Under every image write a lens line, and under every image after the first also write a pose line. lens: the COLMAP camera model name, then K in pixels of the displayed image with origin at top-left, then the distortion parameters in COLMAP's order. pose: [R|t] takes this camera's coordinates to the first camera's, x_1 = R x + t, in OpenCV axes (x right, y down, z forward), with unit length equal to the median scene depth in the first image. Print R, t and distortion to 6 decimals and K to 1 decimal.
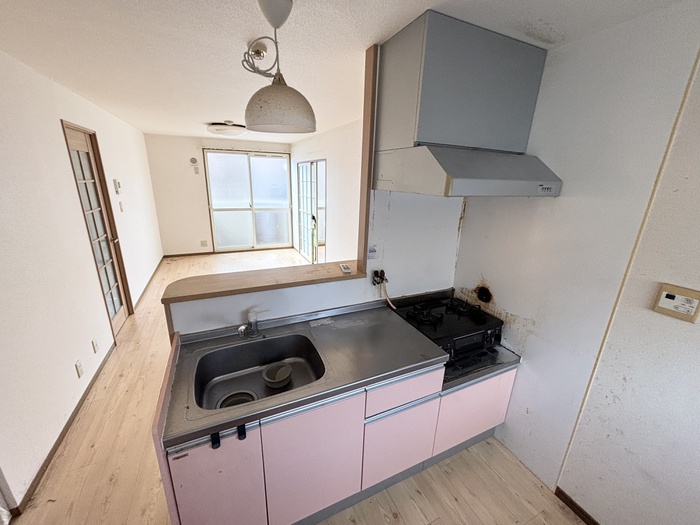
lens RADIAL K [[283.7, 0, 352.7], [0, 283.7, 261.7], [0, 0, 1]] dist [0.001009, 0.000244]
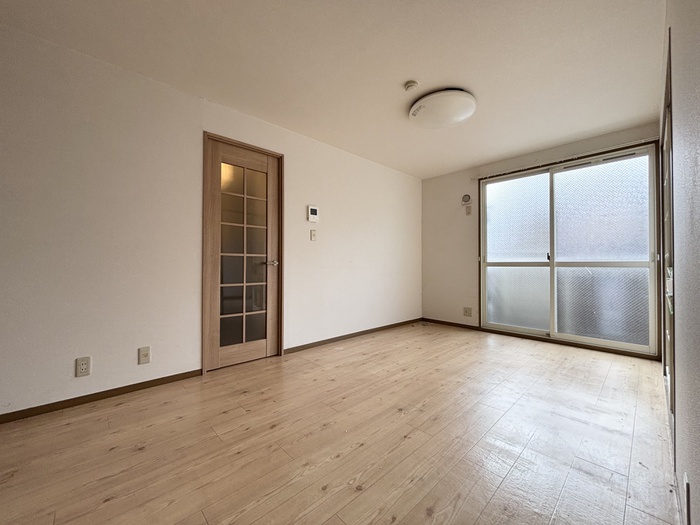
lens RADIAL K [[283.7, 0, 352.7], [0, 283.7, 261.7], [0, 0, 1]] dist [0.001009, 0.000244]
pose [[0.308460, -0.043921, -0.950223, 0.049392], [-0.266017, 0.955094, -0.130500, -0.015986], [0.913284, 0.293030, 0.282924, 0.517556]]
